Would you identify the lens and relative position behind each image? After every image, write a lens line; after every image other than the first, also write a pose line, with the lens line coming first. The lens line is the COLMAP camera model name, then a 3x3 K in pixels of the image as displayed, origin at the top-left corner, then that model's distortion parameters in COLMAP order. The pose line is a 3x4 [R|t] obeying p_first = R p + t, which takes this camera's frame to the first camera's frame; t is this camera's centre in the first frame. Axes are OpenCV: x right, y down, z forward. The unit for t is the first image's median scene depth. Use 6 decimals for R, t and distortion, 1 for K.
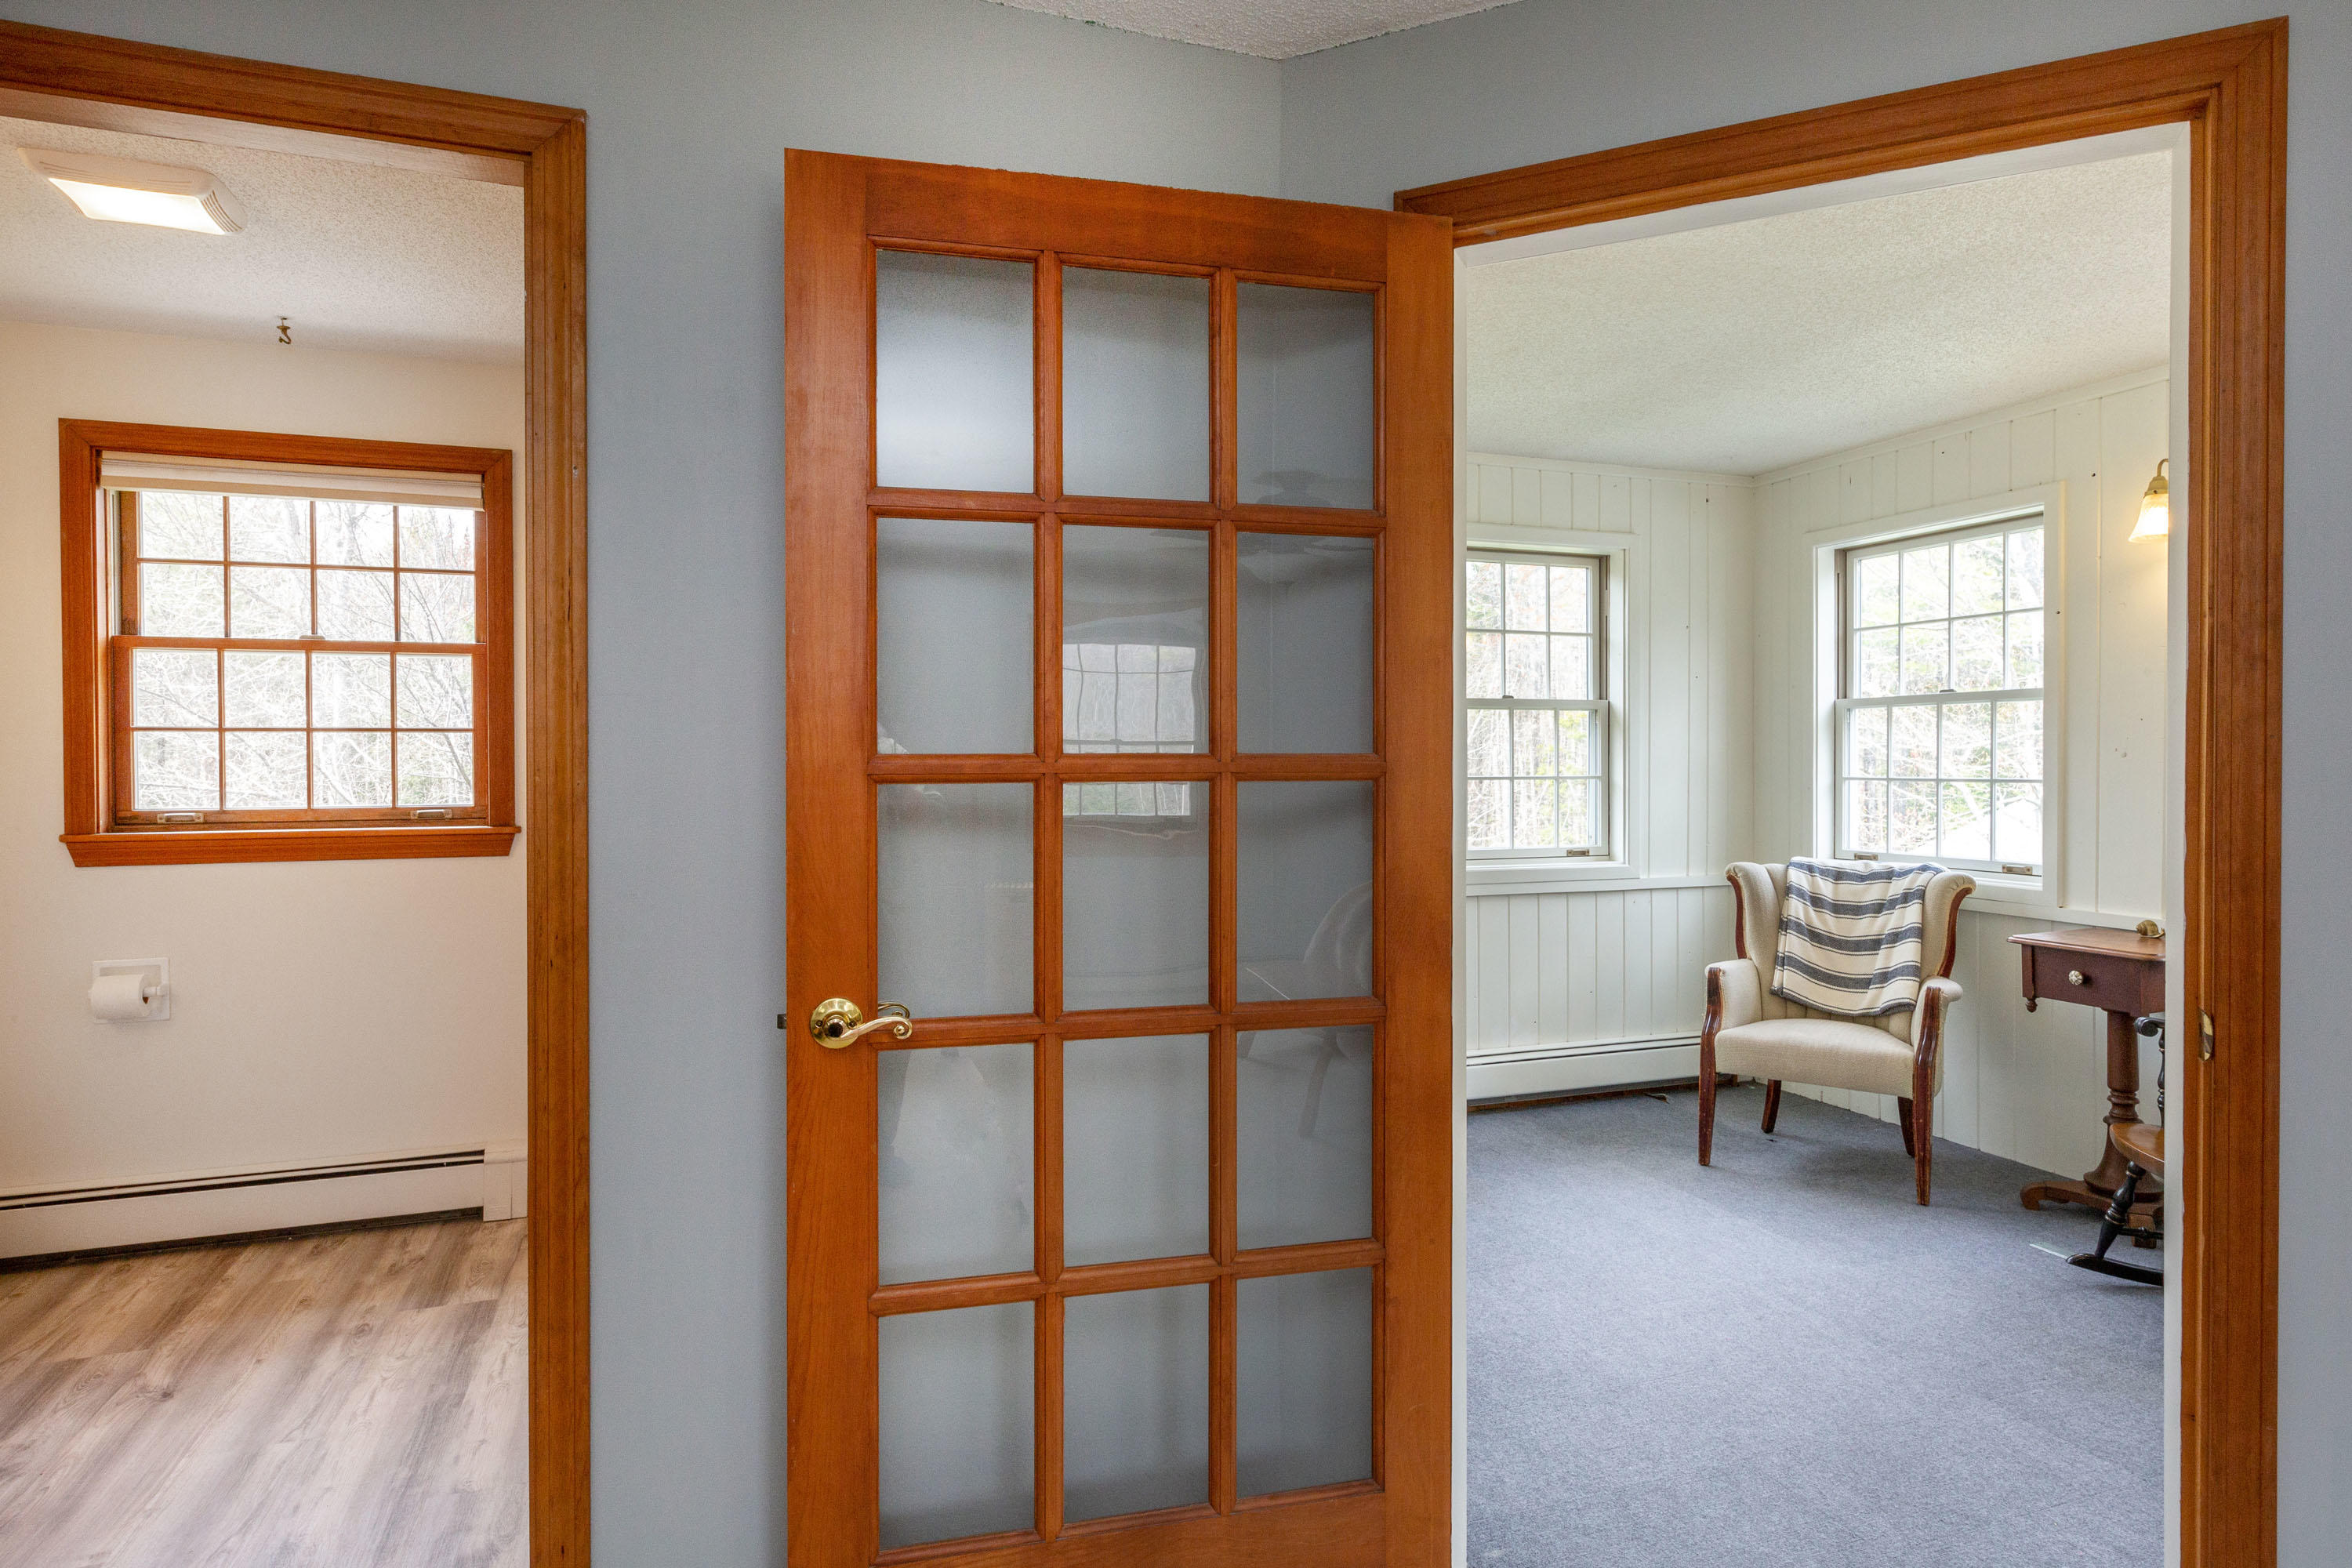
lens RADIAL K [[1312.5, 0, 1177.1], [0, 1312.5, 774.5], [0, 0, 1]] dist [0.001117, 0.000315]
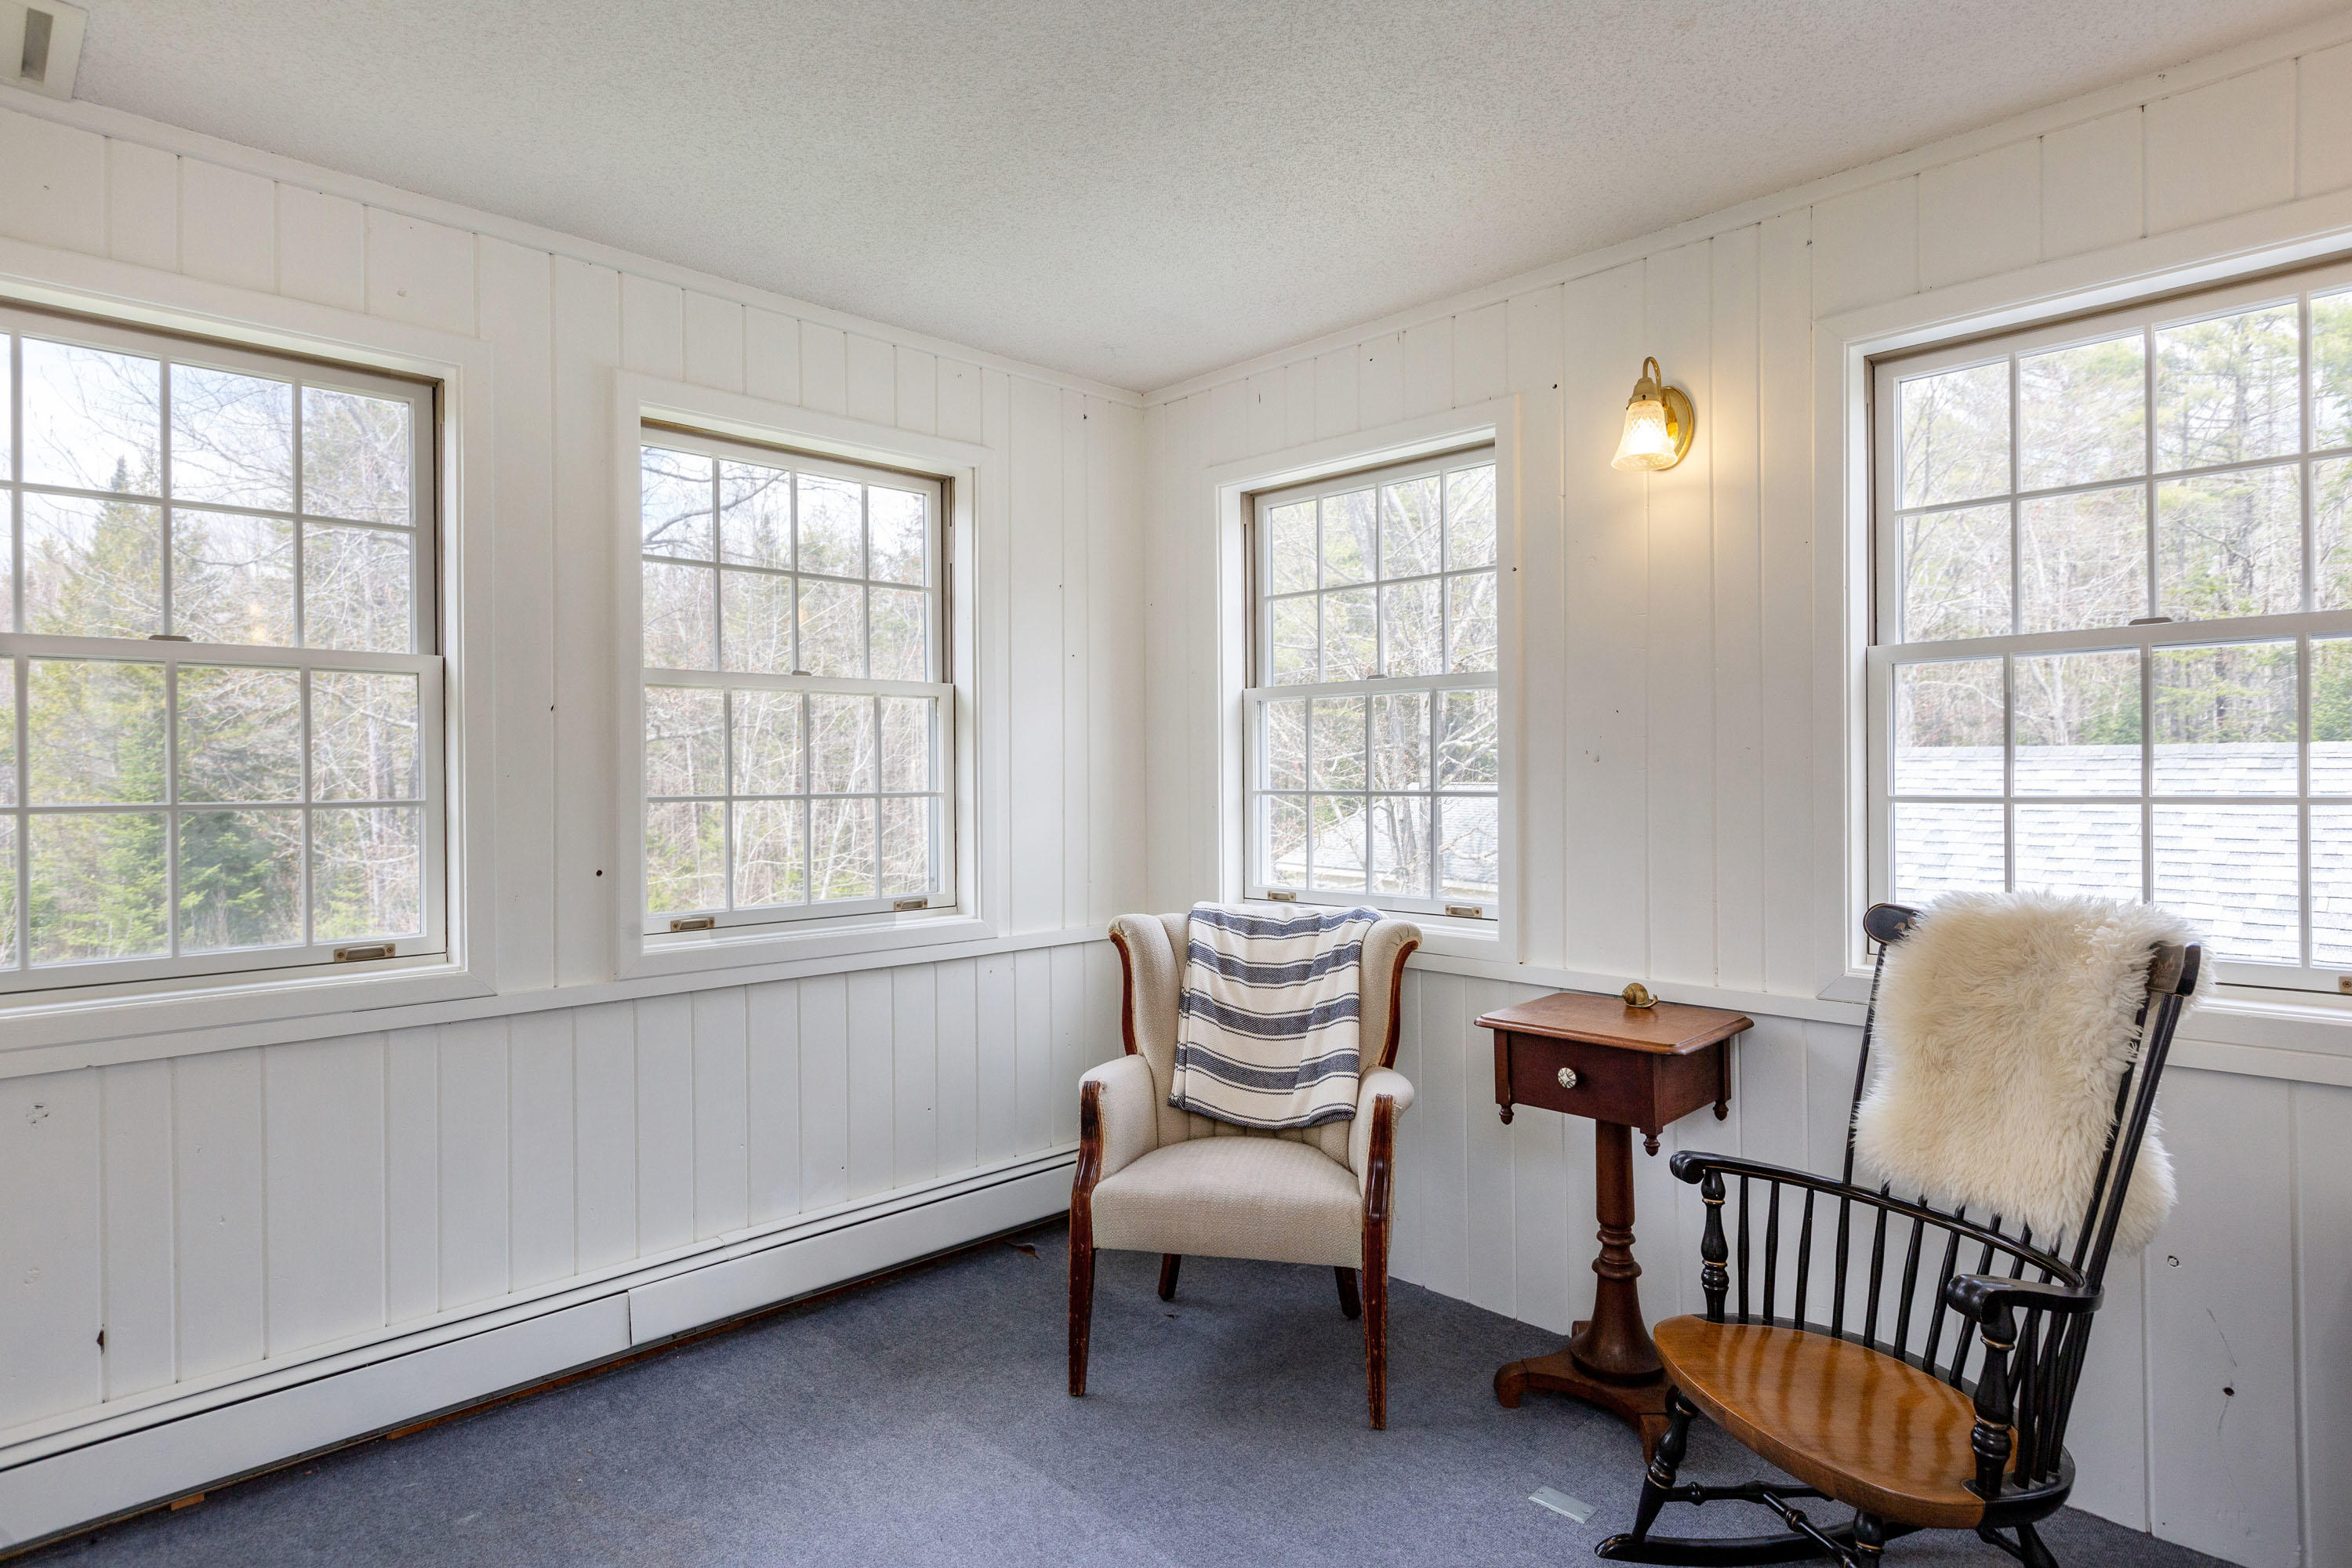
lens RADIAL K [[1312.5, 0, 1177.1], [0, 1312.5, 774.5], [0, 0, 1]] dist [0.001117, 0.000315]
pose [[0.908212, -0.003849, 0.418494, 0.169676], [0.008191, 0.999930, -0.008579, -0.001462], [-0.418431, 0.011219, 0.908179, 0.373397]]
